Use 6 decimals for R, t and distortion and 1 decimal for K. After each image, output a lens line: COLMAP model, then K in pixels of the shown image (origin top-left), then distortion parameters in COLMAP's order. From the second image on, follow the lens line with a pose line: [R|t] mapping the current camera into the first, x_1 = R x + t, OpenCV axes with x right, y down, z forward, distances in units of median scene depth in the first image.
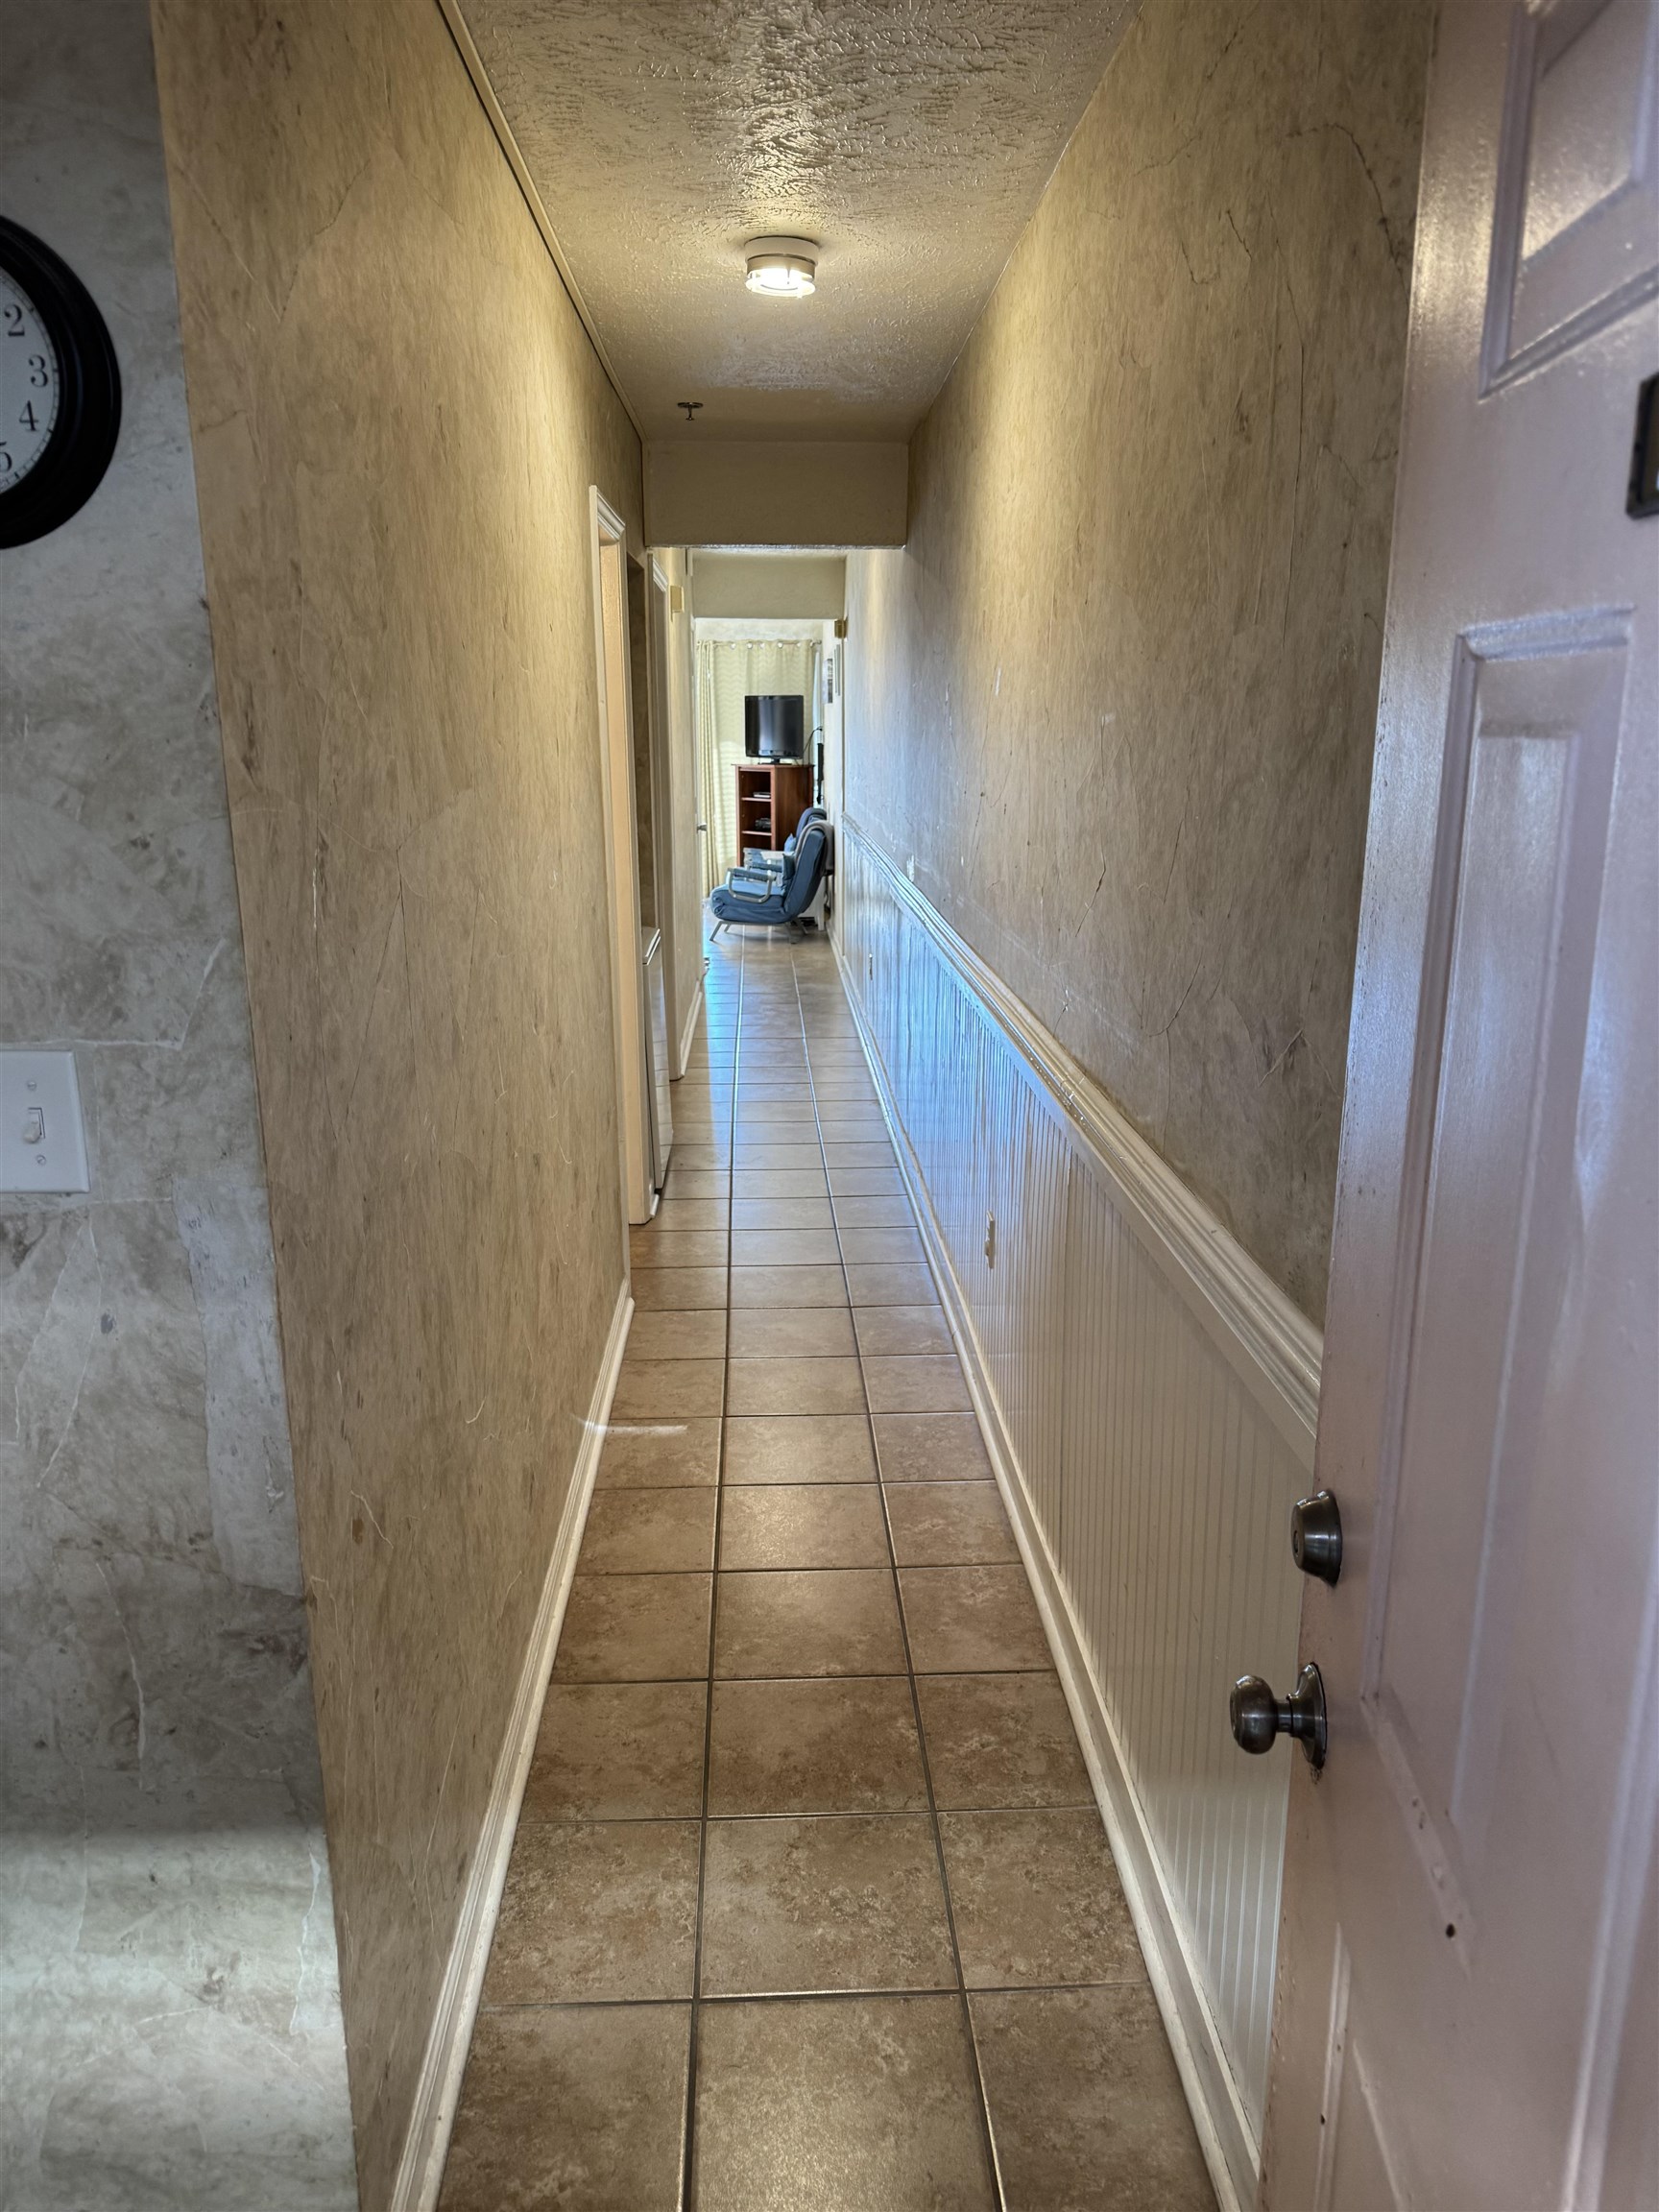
lens RADIAL K [[1561.1, 0, 829.6], [0, 1561.1, 1105.7], [0, 0, 1]] dist [-0.006991, -0.003477]
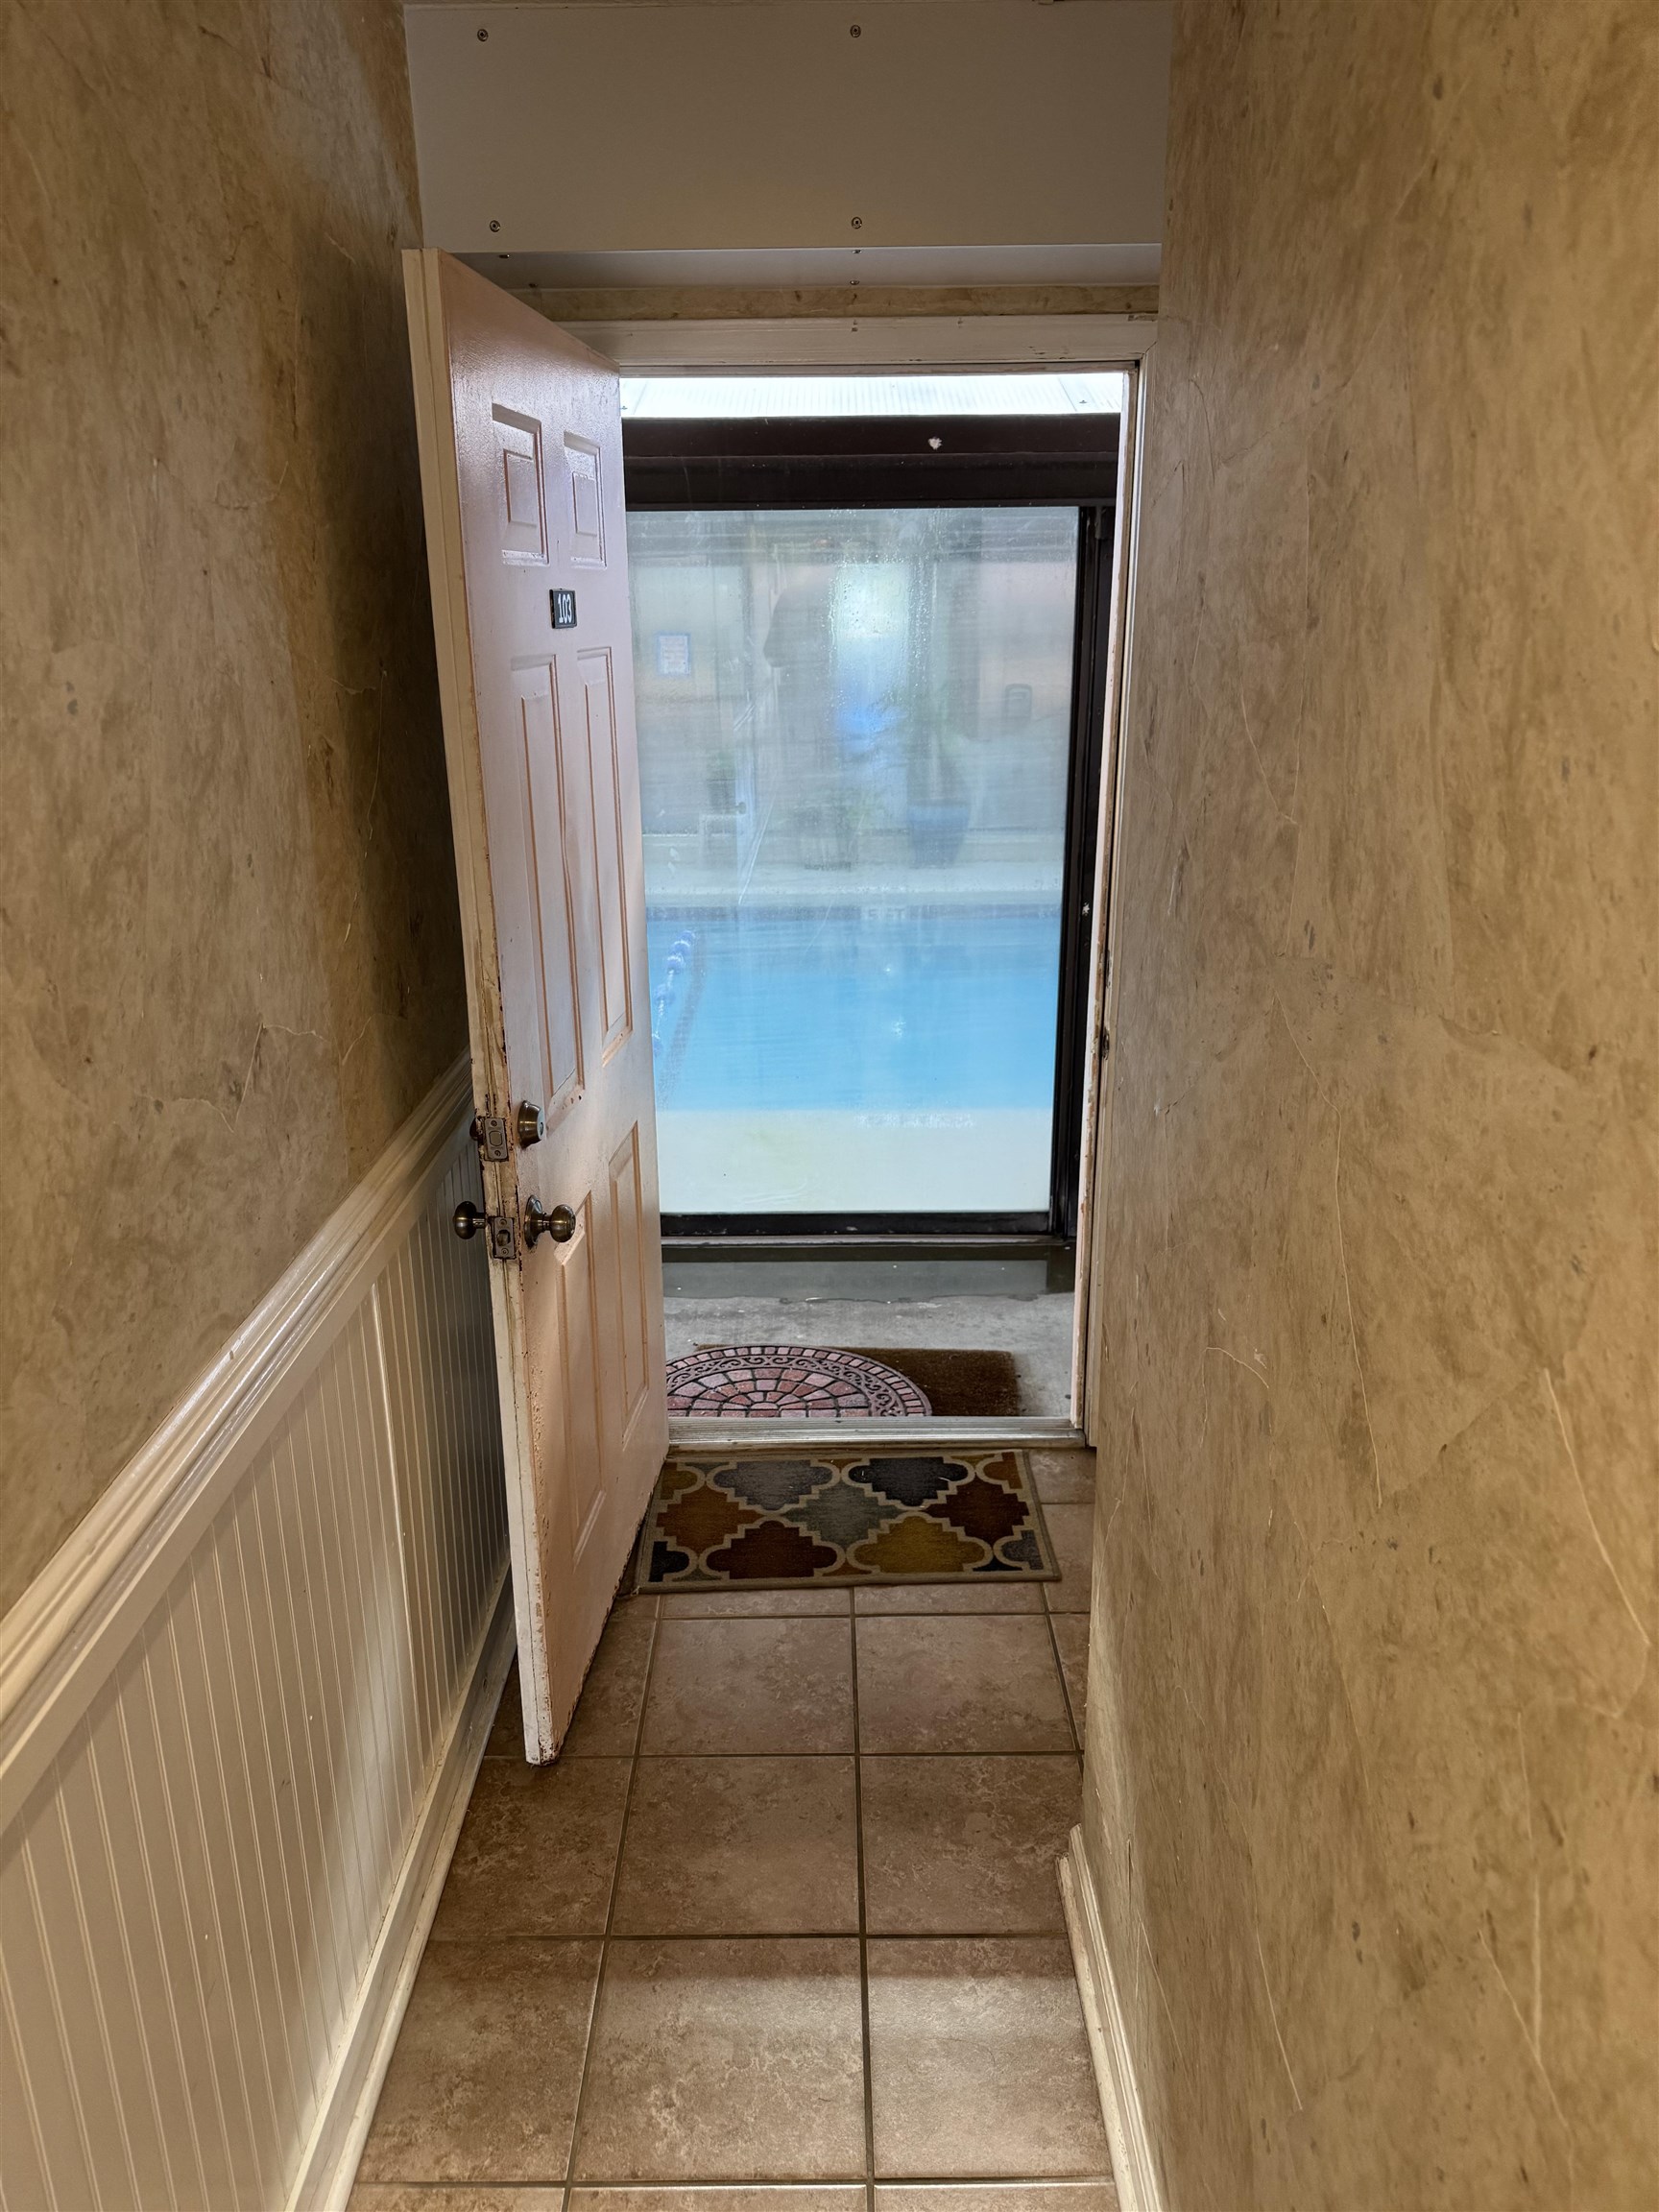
lens RADIAL K [[1561.1, 0, 829.5], [0, 1561.1, 1103.0], [0, 0, 1]] dist [-0.006991, -0.003477]
pose [[-0.999180, -0.001414, 0.040469, -0.116963], [0.020306, 0.847163, 0.530945, -0.500542], [-0.035035, 0.531332, -0.846439, 1.708186]]
